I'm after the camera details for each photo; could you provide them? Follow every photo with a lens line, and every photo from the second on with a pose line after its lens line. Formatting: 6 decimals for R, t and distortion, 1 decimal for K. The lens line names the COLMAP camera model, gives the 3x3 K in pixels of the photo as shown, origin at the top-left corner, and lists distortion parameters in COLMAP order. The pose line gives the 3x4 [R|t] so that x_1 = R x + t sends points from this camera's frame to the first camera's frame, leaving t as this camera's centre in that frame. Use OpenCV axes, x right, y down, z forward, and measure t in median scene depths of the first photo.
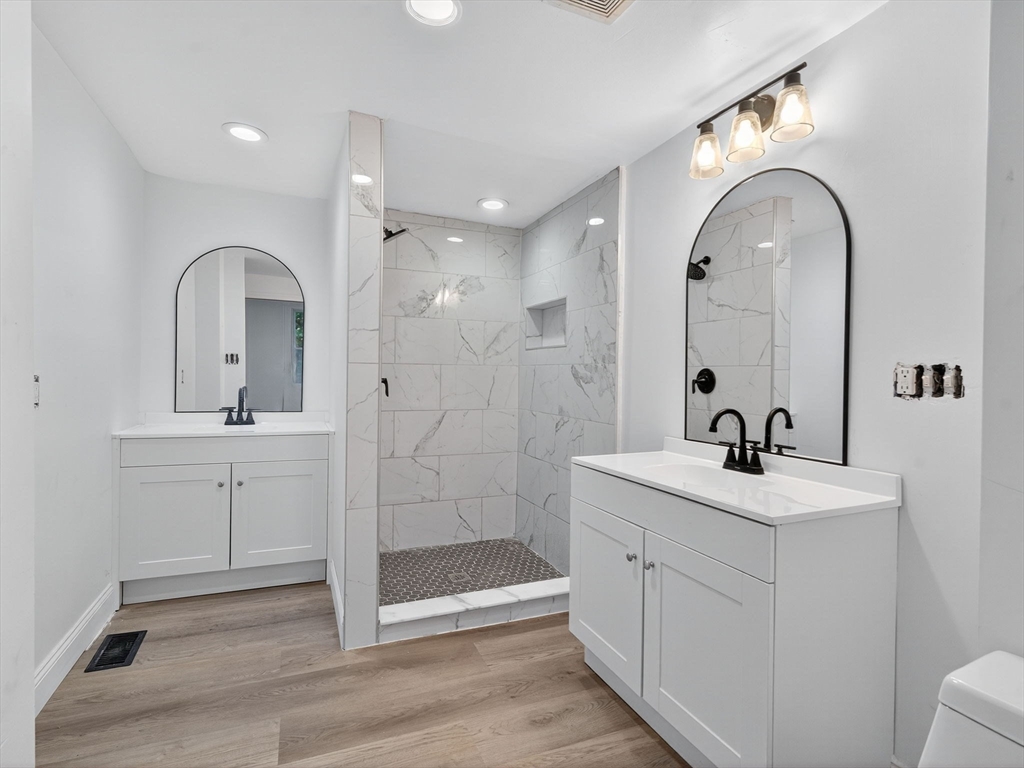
lens RADIAL K [[515.4, 0, 512.0], [0, 515.4, 384.0], [0, 0, 1]] dist [-0.000064, 0.000358]
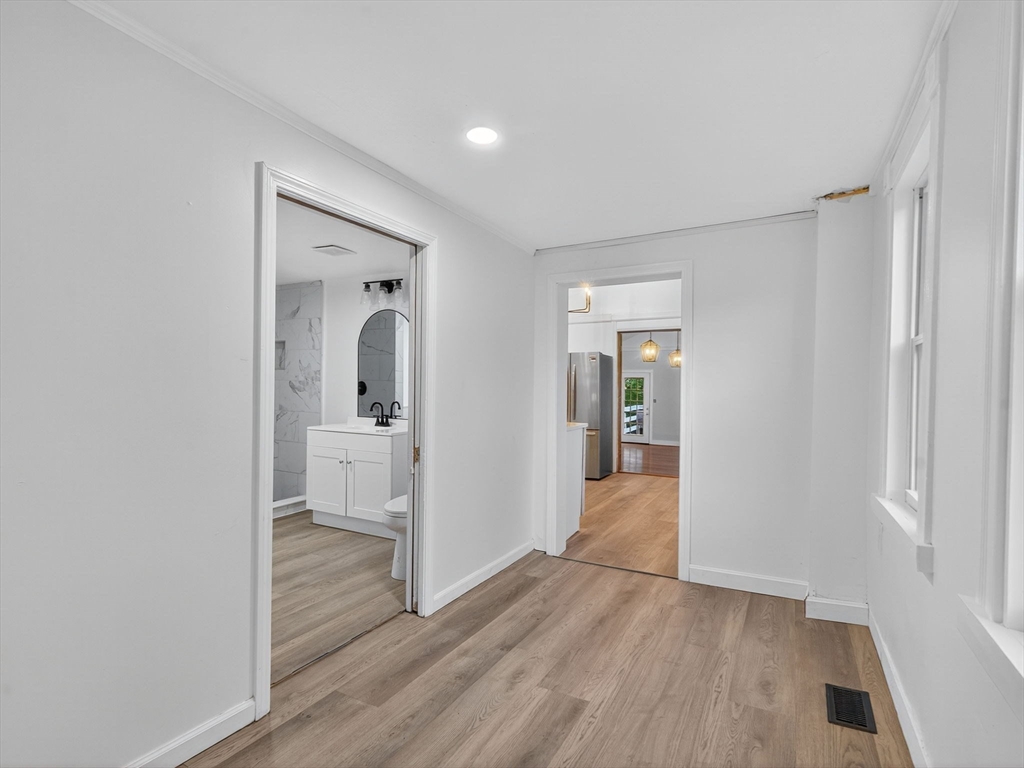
lens RADIAL K [[515.4, 0, 512.0], [0, 515.4, 384.0], [0, 0, 1]] dist [-0.000064, 0.000358]
pose [[0.780910, -0.007144, 0.624603, -0.559971], [0.006710, 0.999973, 0.003047, -0.037834], [-0.624608, 0.001812, 0.780937, -1.212722]]
